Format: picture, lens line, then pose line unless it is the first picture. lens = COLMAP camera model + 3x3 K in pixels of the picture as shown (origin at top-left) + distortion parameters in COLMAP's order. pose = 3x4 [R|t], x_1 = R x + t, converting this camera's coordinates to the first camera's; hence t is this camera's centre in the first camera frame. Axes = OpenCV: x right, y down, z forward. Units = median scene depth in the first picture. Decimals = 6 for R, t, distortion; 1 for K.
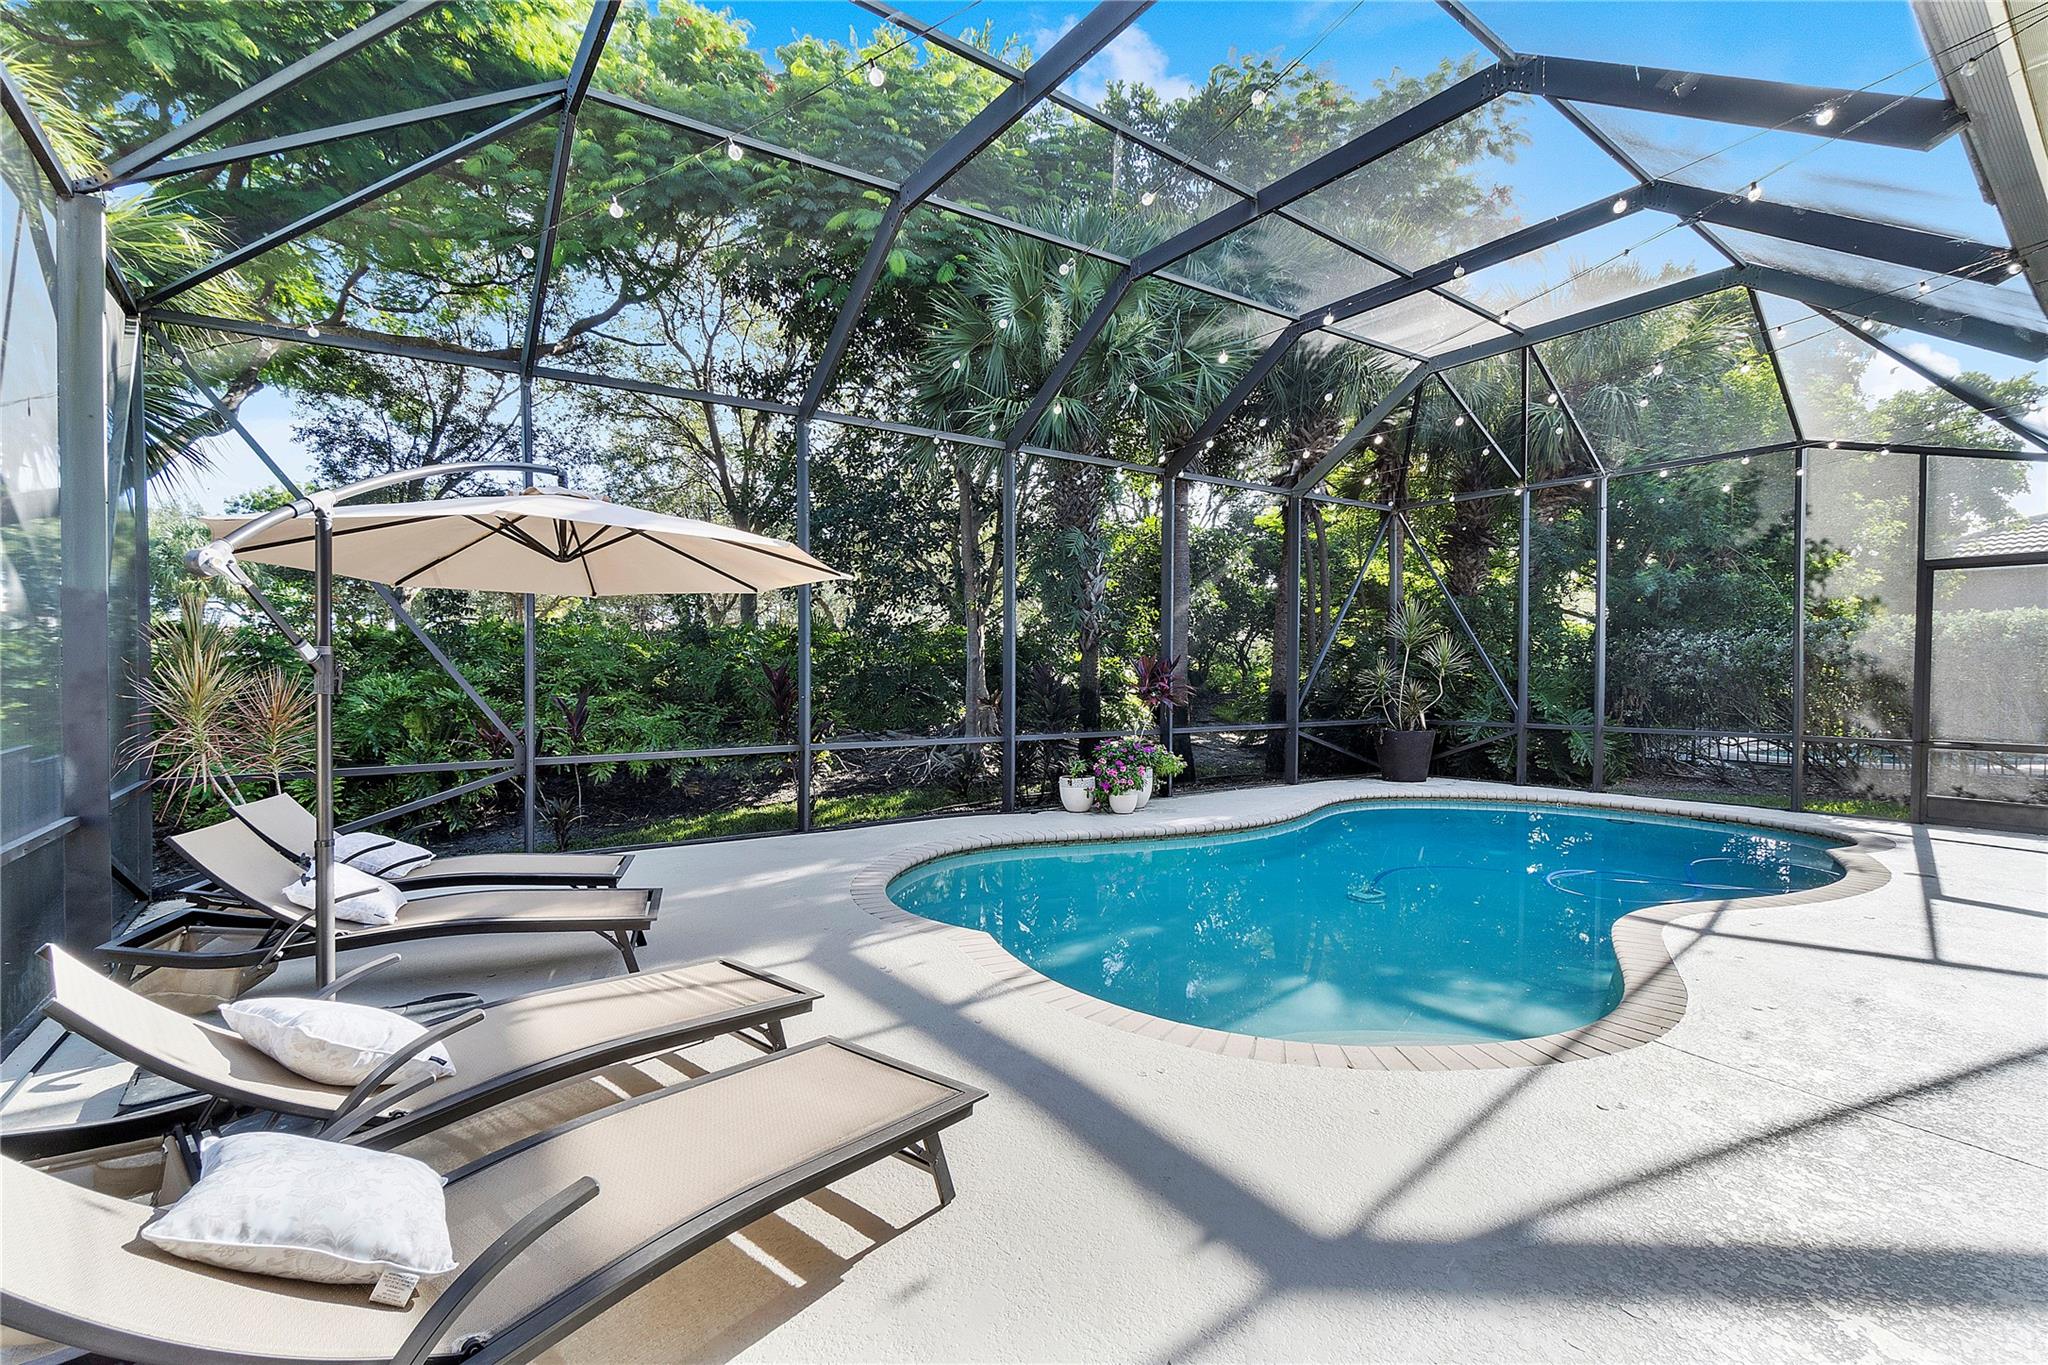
lens RADIAL K [[883.6, 0, 1027.9], [0, 883.6, 685.4], [0, 0, 1]] dist [-0.006543, 0.001735]
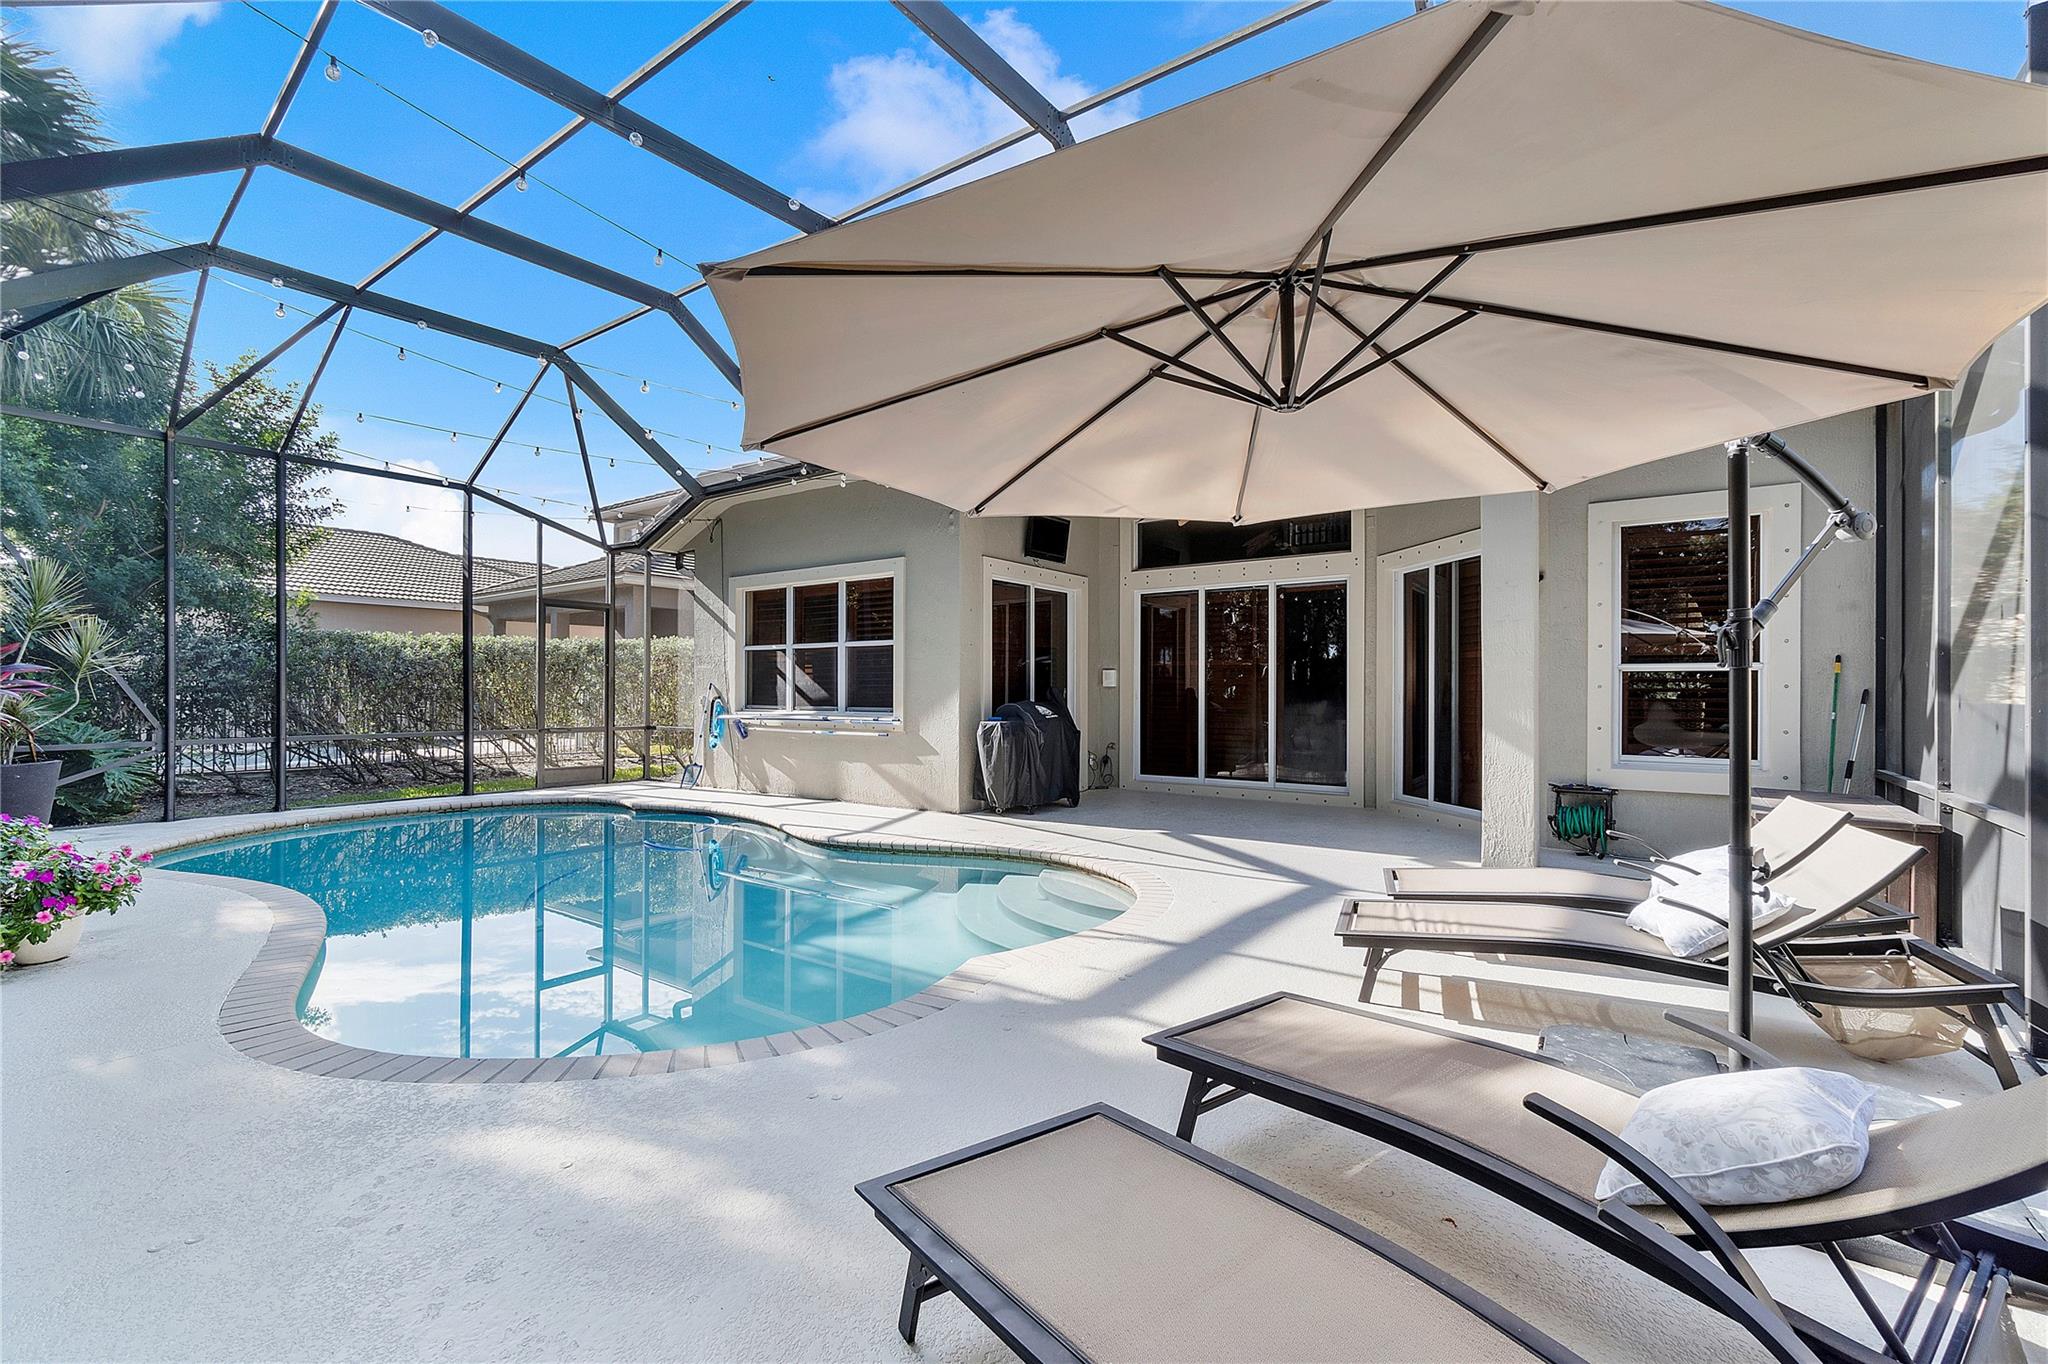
lens RADIAL K [[883.6, 0, 1025.6], [0, 883.6, 682.8], [0, 0, 1]] dist [-0.006543, 0.001735]
pose [[-0.278675, -0.002872, 0.960381, -1.063560], [0.000898, 0.999994, 0.003251, -0.018188], [-0.960385, 0.001769, -0.278671, 1.331051]]
